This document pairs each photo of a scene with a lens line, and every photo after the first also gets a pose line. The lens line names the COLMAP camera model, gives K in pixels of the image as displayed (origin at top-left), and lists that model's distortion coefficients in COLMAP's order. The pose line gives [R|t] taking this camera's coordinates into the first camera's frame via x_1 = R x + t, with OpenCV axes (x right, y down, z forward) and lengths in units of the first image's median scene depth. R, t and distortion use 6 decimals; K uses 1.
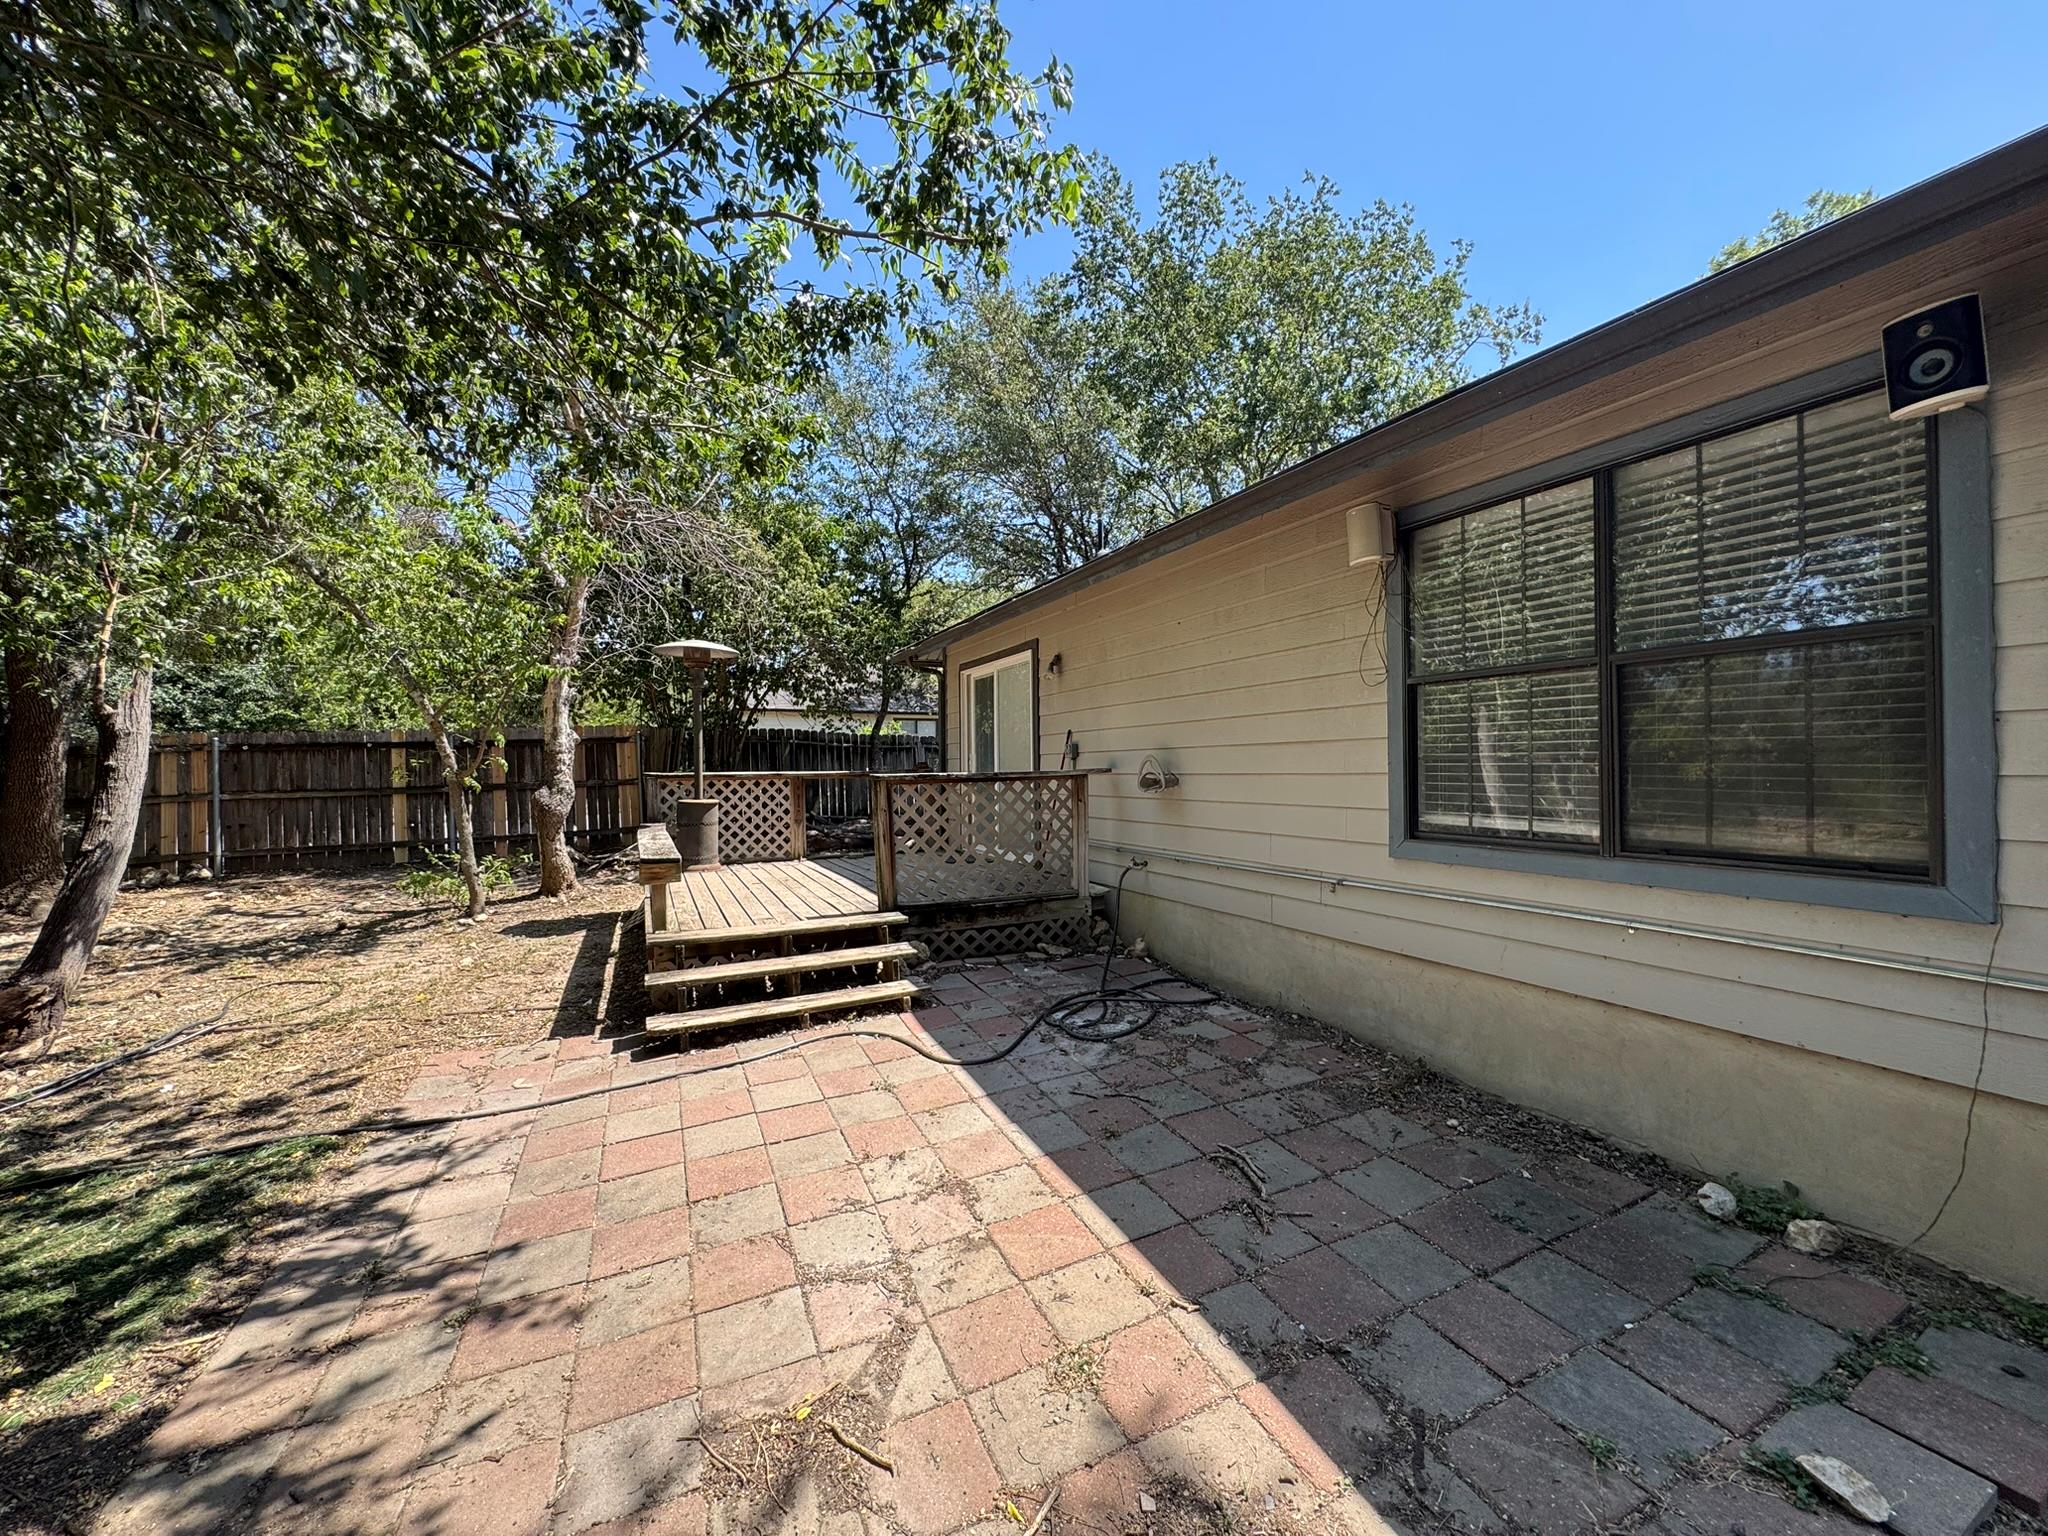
lens RADIAL K [[819.8, 0, 1024.0], [0, 819.8, 768.0], [0, 0, 1]] dist [-0.000933, 0.000012]
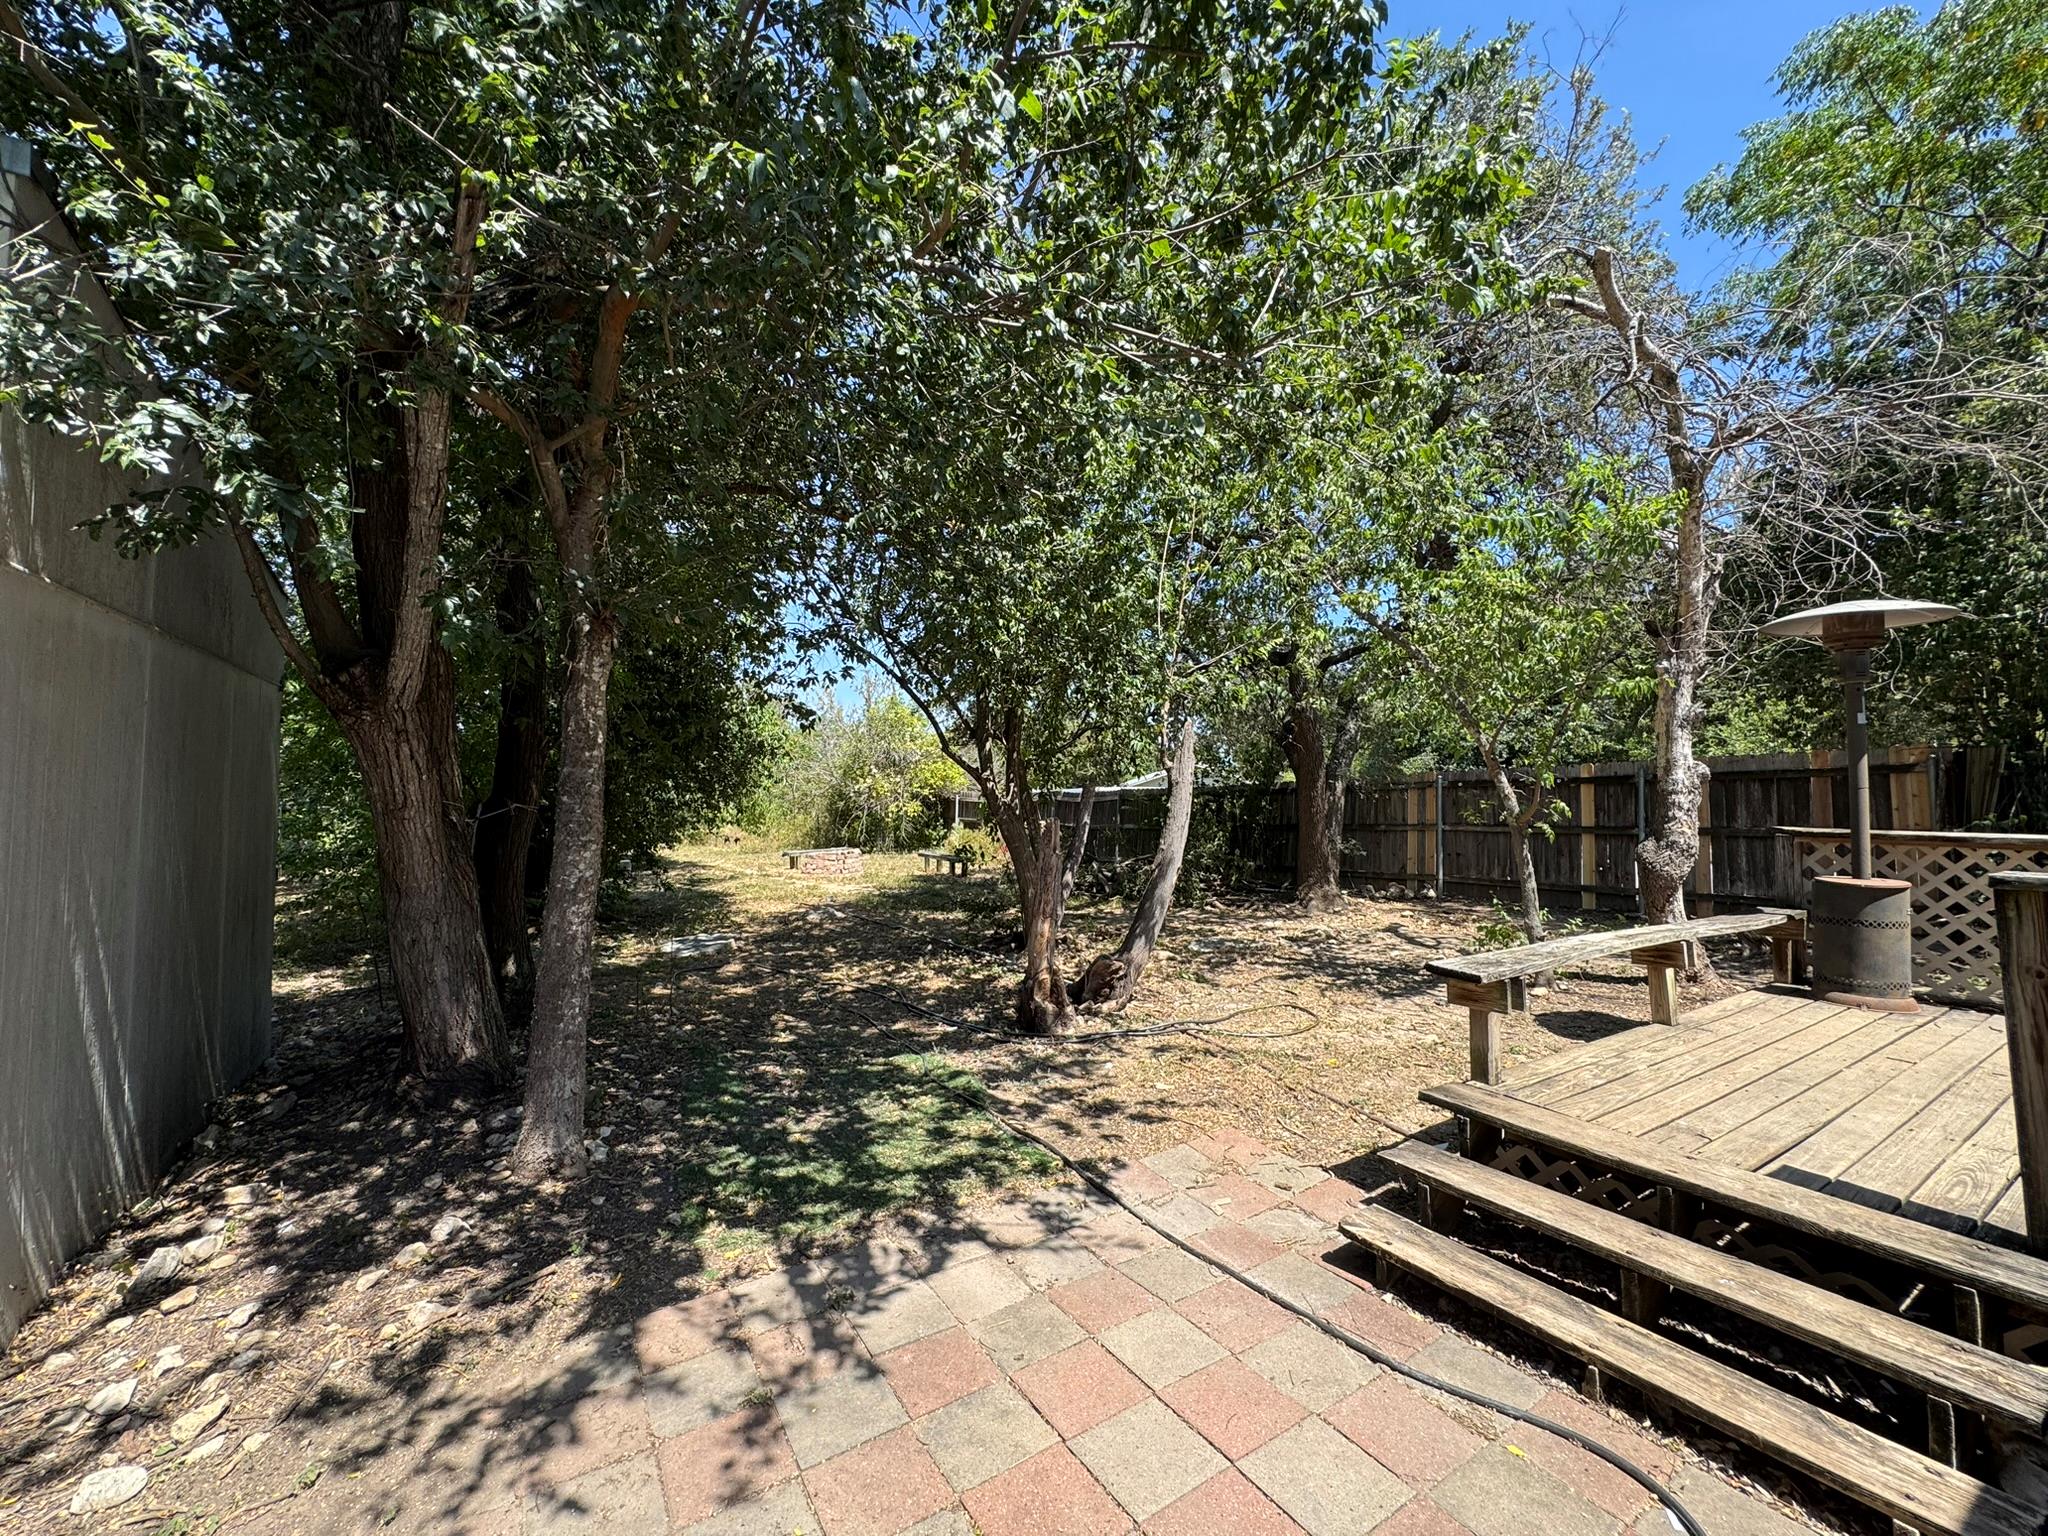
lens RADIAL K [[819.8, 0, 1024.0], [0, 819.8, 768.0], [0, 0, 1]] dist [-0.000933, 0.000012]
pose [[0.118098, -0.021748, -0.992764, 0.225966], [-0.011570, 0.999662, -0.023275, -0.040537], [0.992935, 0.014236, 0.117807, 0.799923]]
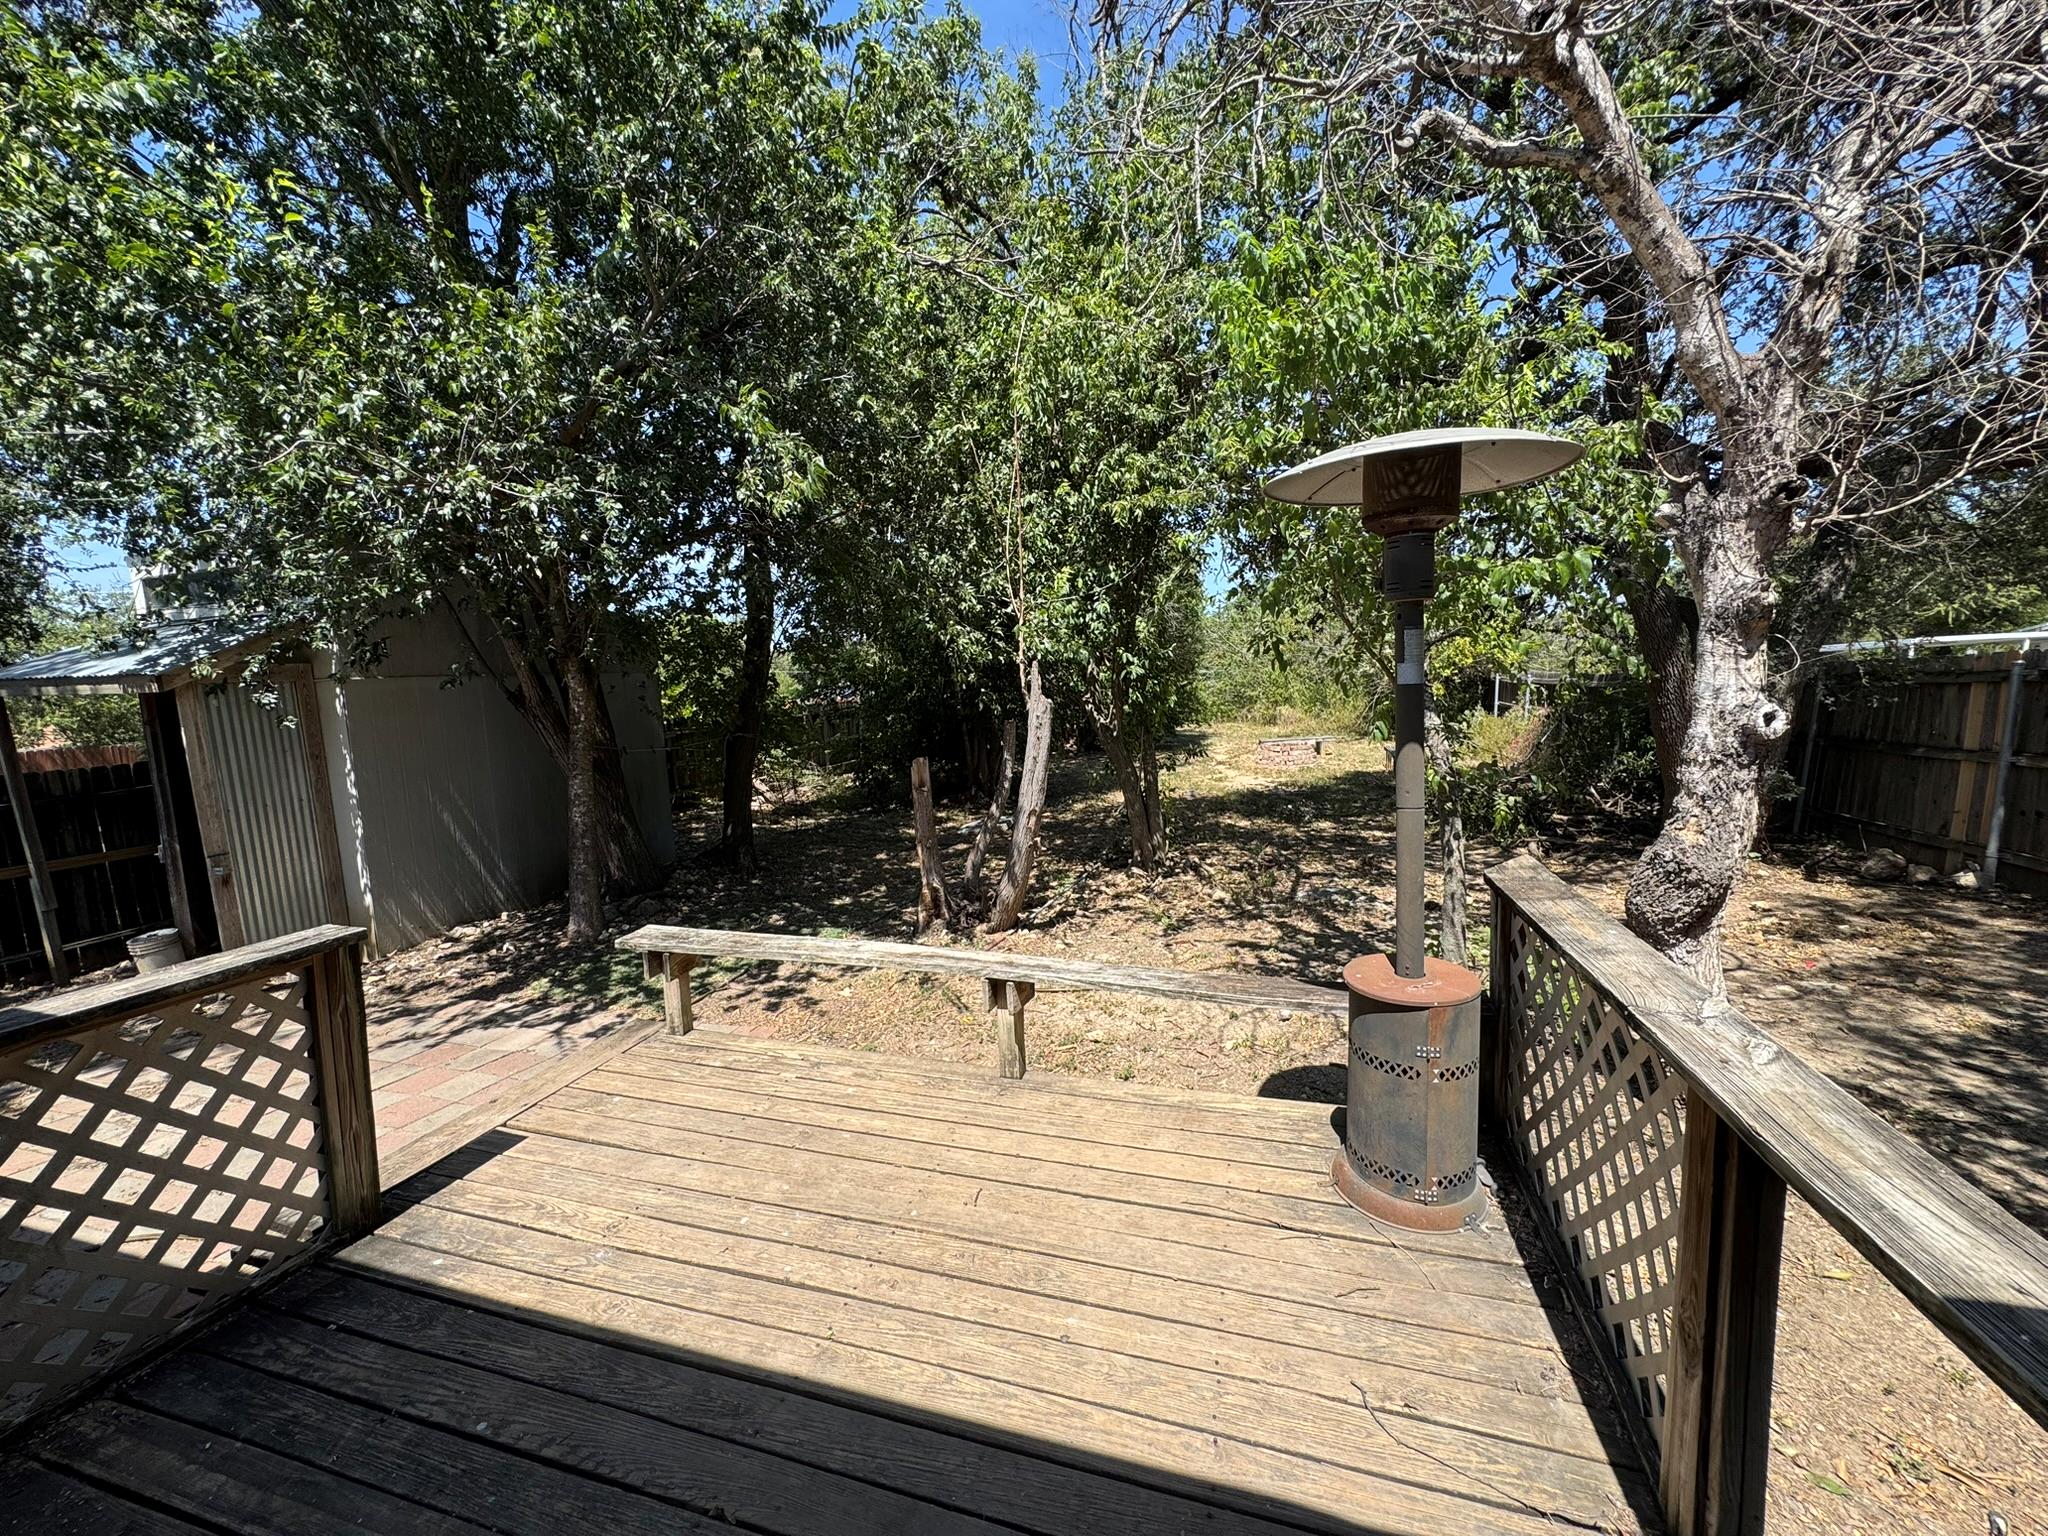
lens RADIAL K [[819.8, 0, 1024.0], [0, 819.8, 768.0], [0, 0, 1]] dist [-0.000933, 0.000012]
pose [[-0.685171, 0.121562, -0.718167, -0.211450], [0.041725, 0.990906, 0.127920, -0.185709], [0.727186, 0.057682, -0.684012, 2.499848]]
